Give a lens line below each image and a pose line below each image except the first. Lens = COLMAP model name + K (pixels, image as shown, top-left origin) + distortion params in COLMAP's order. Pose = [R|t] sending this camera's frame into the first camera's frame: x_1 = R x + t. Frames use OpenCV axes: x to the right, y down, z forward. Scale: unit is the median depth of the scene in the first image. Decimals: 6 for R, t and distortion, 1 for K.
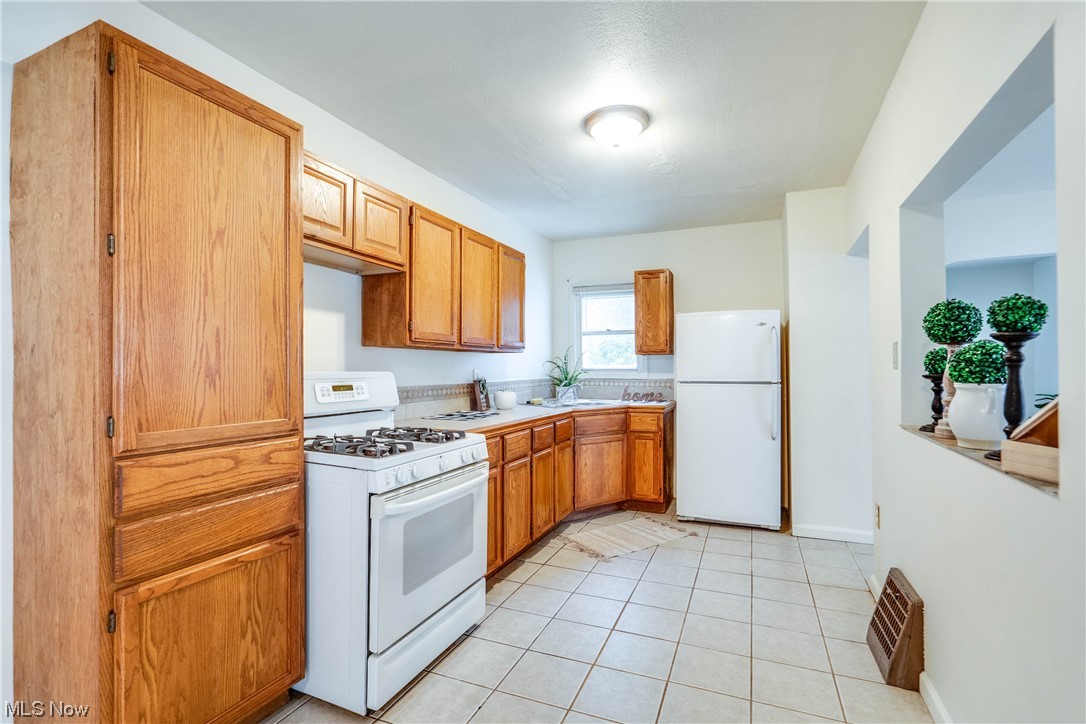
lens RADIAL K [[497.2, 0, 543.0], [0, 497.2, 362.0], [0, 0, 1]] dist [-0.001230, 0.000509]
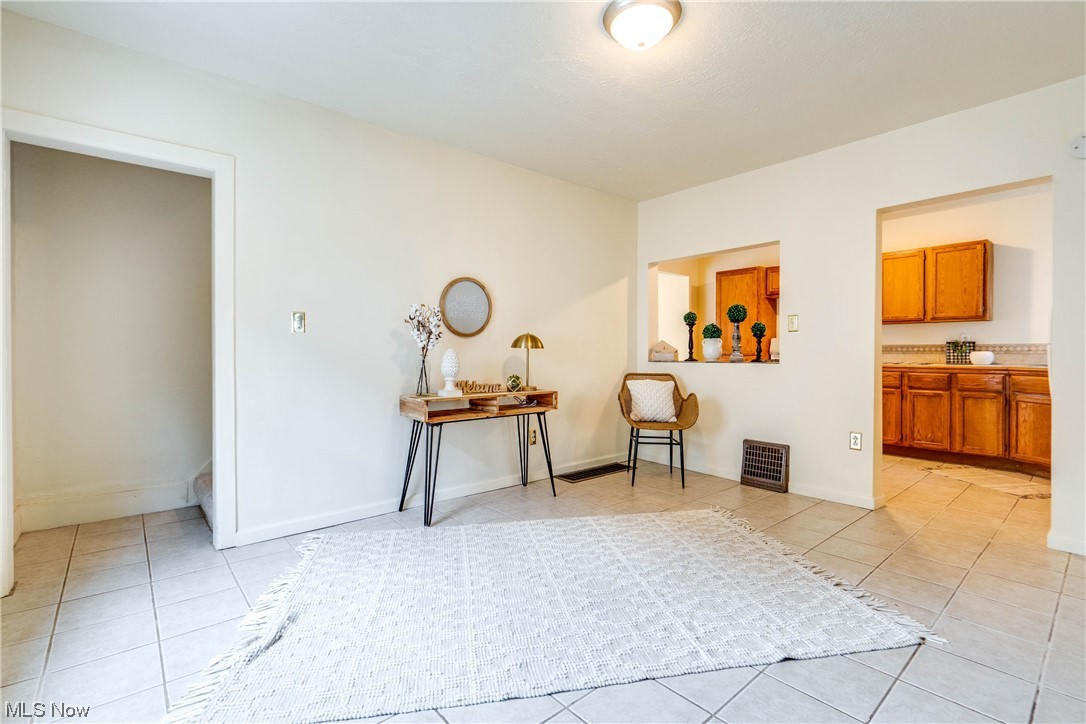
lens RADIAL K [[497.0, 0, 539.4], [0, 497.0, 355.6], [0, 0, 1]] dist [0.001375, 0.000357]
pose [[-0.433886, 0.017293, -0.900802, 1.665364], [0.017937, 0.999783, 0.010554, 0.039959], [0.900789, -0.011578, -0.434102, 0.575940]]
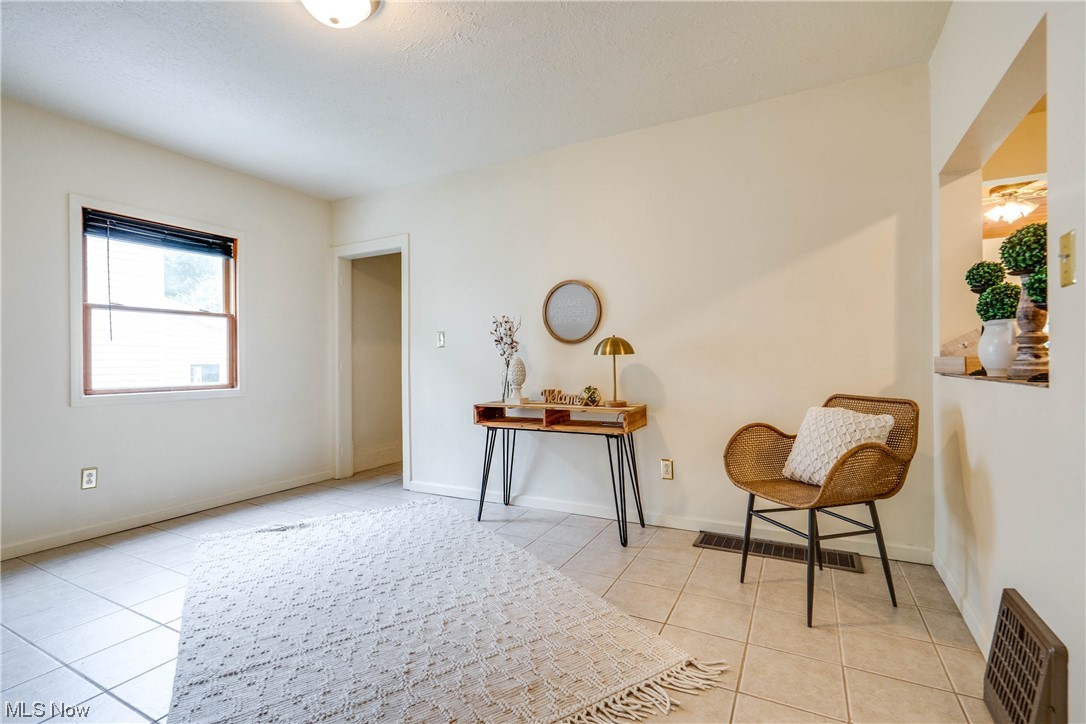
lens RADIAL K [[497.2, 0, 543.0], [0, 497.2, 362.0], [0, 0, 1]] dist [-0.001230, 0.000509]
pose [[-0.997464, 0.020906, 0.068037, 0.801530], [0.019868, 0.999676, -0.015896, 0.058745], [-0.068348, -0.014503, -0.997556, 0.954376]]
